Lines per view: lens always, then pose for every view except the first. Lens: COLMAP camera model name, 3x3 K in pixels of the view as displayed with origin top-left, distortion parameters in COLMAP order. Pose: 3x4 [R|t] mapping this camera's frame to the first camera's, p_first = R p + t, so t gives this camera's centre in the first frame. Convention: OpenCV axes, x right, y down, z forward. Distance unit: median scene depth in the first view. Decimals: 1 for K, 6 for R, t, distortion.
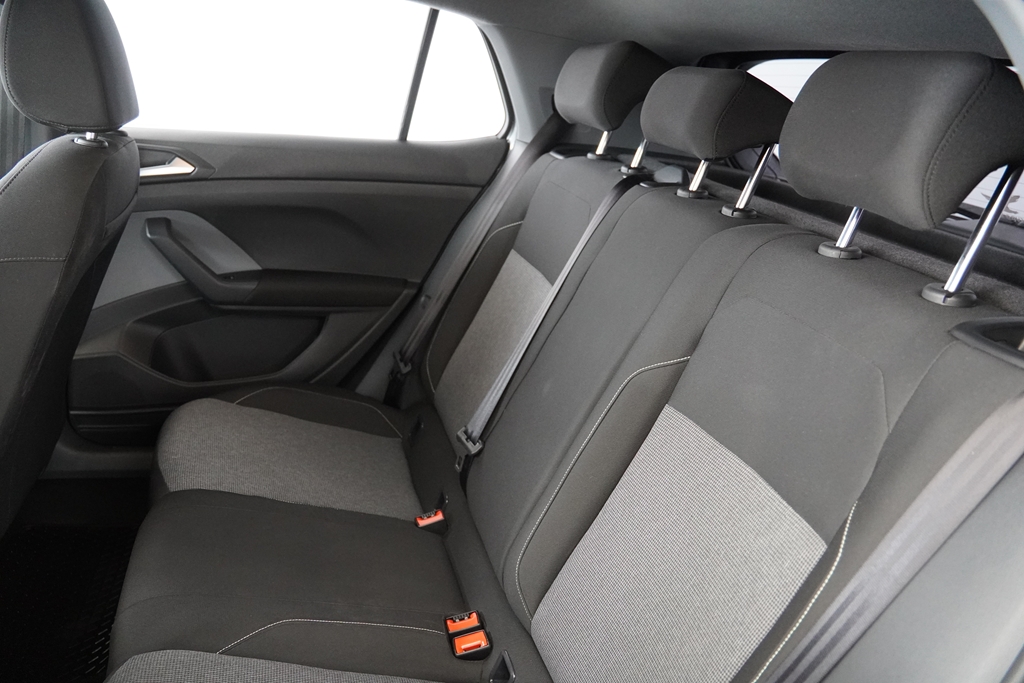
lens RADIAL K [[765.9, 0, 512.0], [0, 765.9, 341.5], [0, 0, 1]] dist [-0.141213, 0.104056]
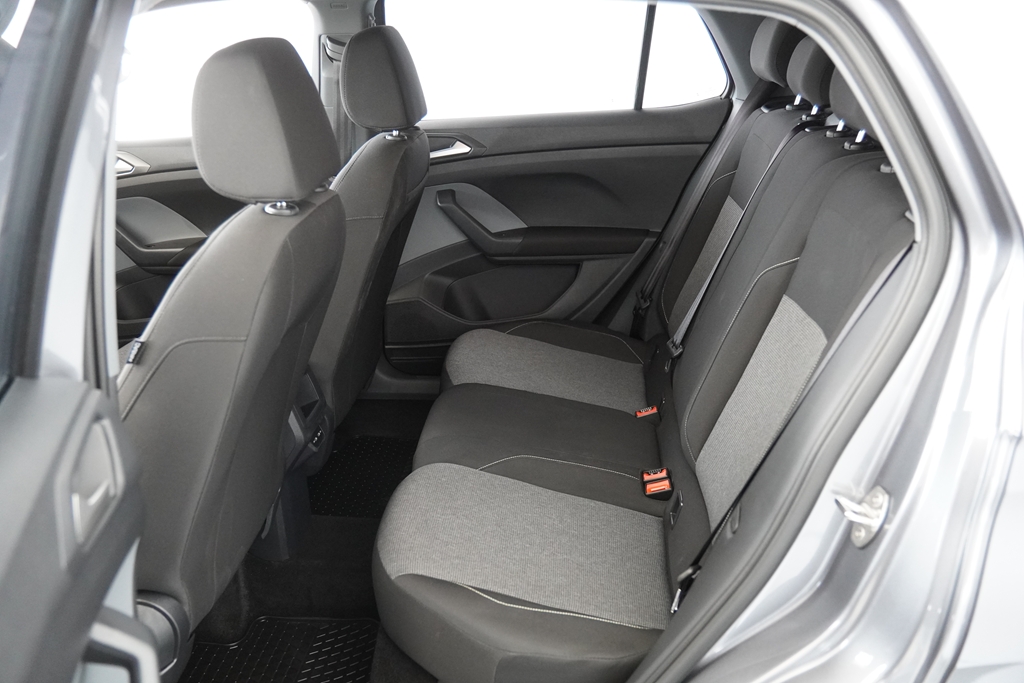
lens RADIAL K [[927.3, 0, 512.0], [0, 927.3, 341.5], [0, 0, 1]] dist [-0.039025, 0.004021]
pose [[0.922606, -0.016395, -0.385396, 0.233528], [0.017530, 0.999846, -0.000570, 0.095416], [0.385346, -0.006230, 0.922751, -0.417379]]
